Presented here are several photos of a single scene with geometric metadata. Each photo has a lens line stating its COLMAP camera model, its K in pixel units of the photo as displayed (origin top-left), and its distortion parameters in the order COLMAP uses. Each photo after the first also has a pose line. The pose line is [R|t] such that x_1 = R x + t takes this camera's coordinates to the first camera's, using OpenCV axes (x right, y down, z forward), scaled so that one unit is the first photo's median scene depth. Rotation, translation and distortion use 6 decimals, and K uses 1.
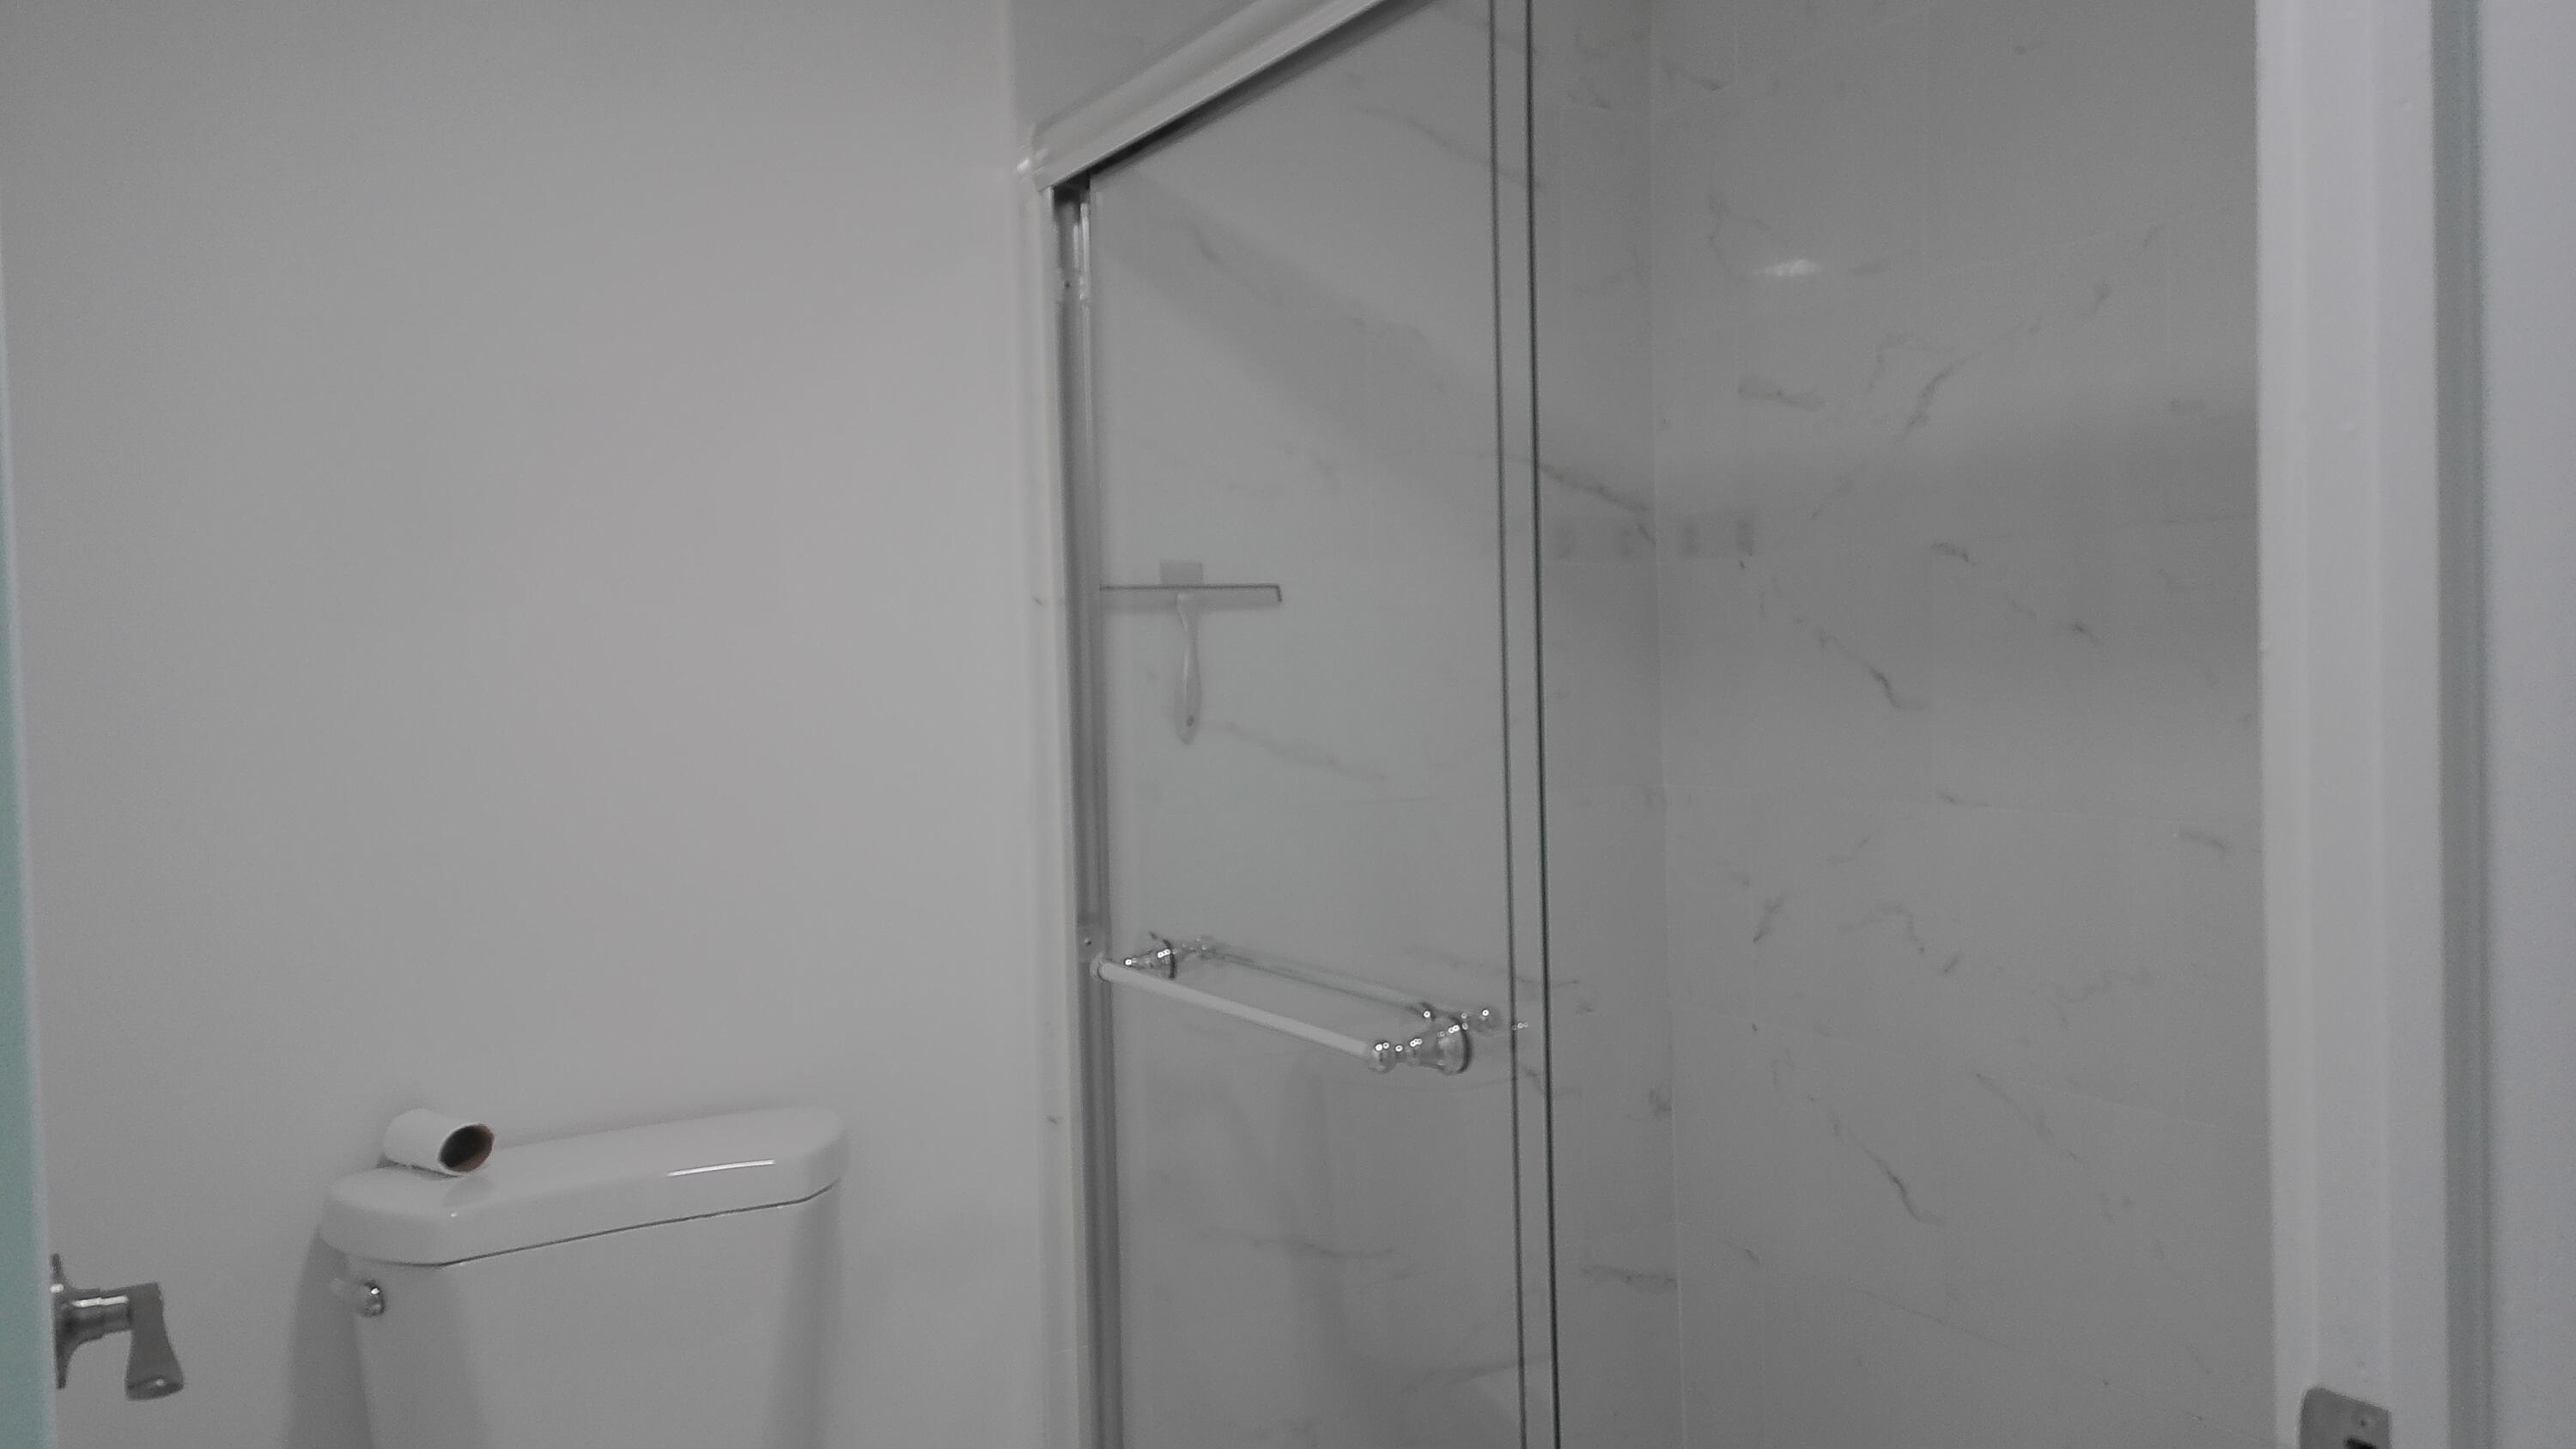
lens RADIAL K [[1904.1, 0, 1282.2], [0, 1904.1, 736.8], [0, 0, 1]] dist [0.079906, -0.102438]
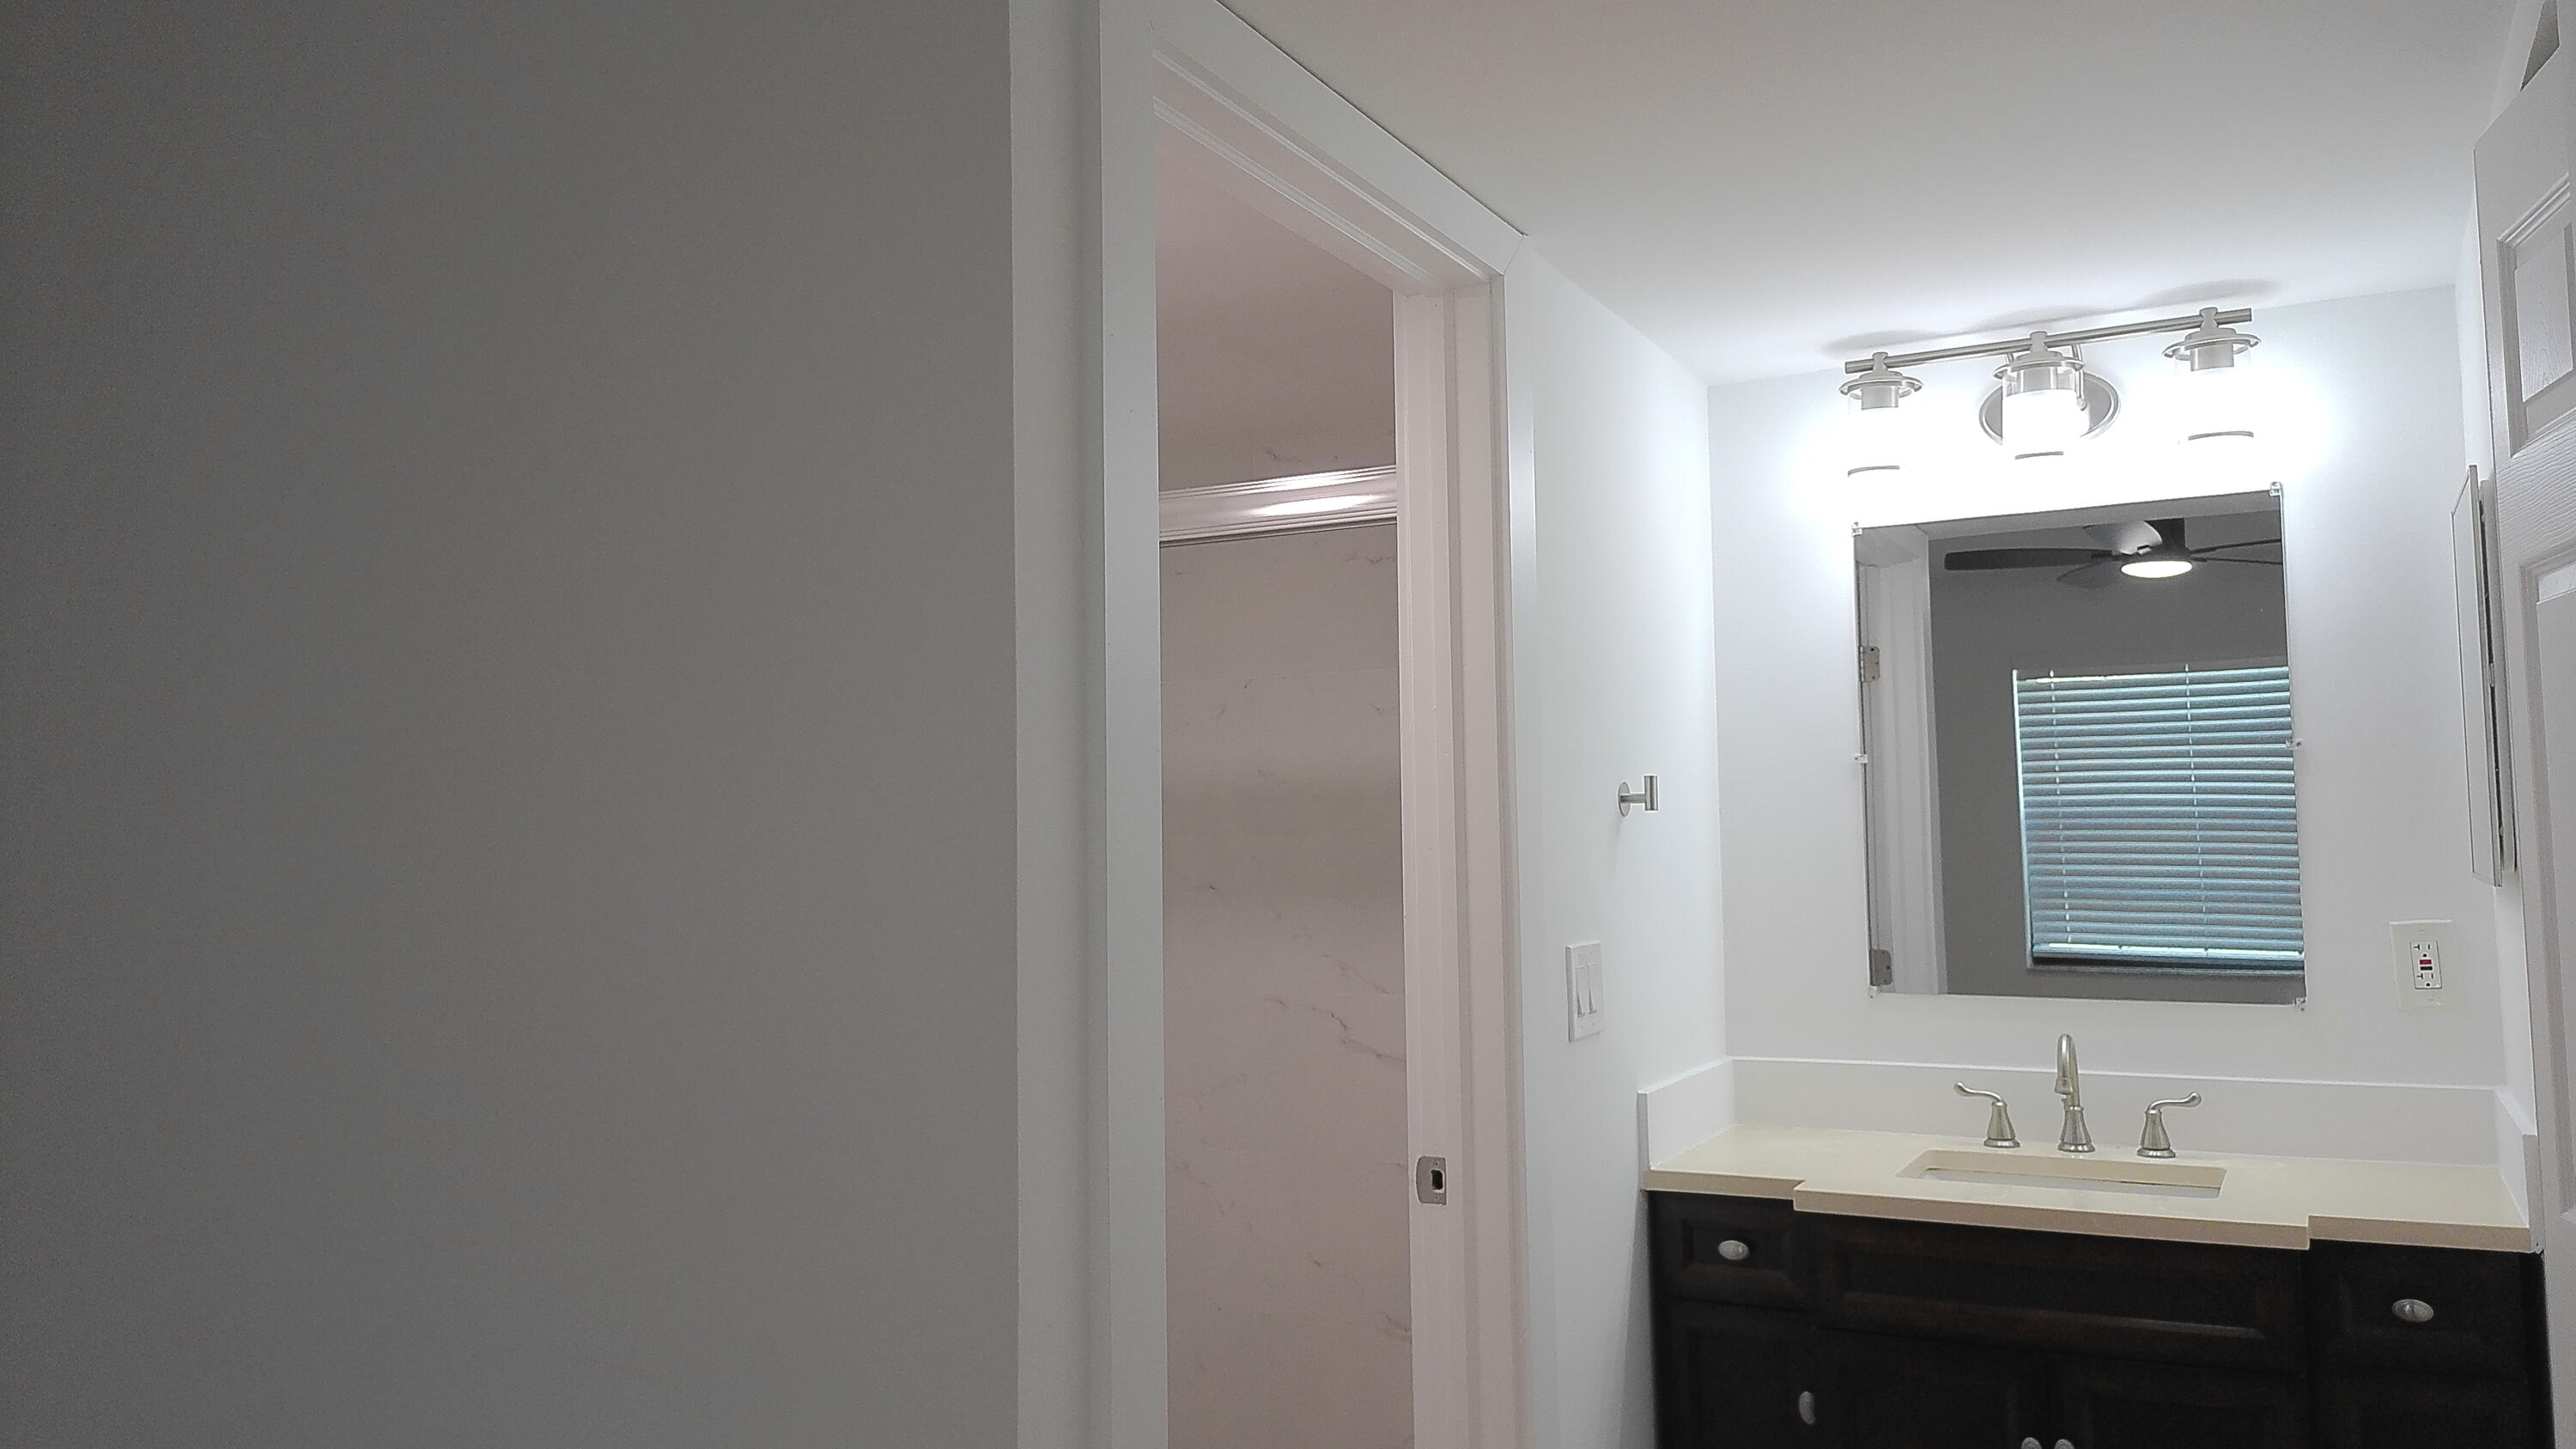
lens RADIAL K [[1904.1, 0, 1282.2], [0, 1904.1, 736.8], [0, 0, 1]] dist [0.079906, -0.102438]
pose [[0.842424, 0.055838, 0.535914, -1.175731], [0.008777, 0.993062, -0.117267, 0.034957], [-0.538743, 0.103492, 0.836089, -1.319030]]
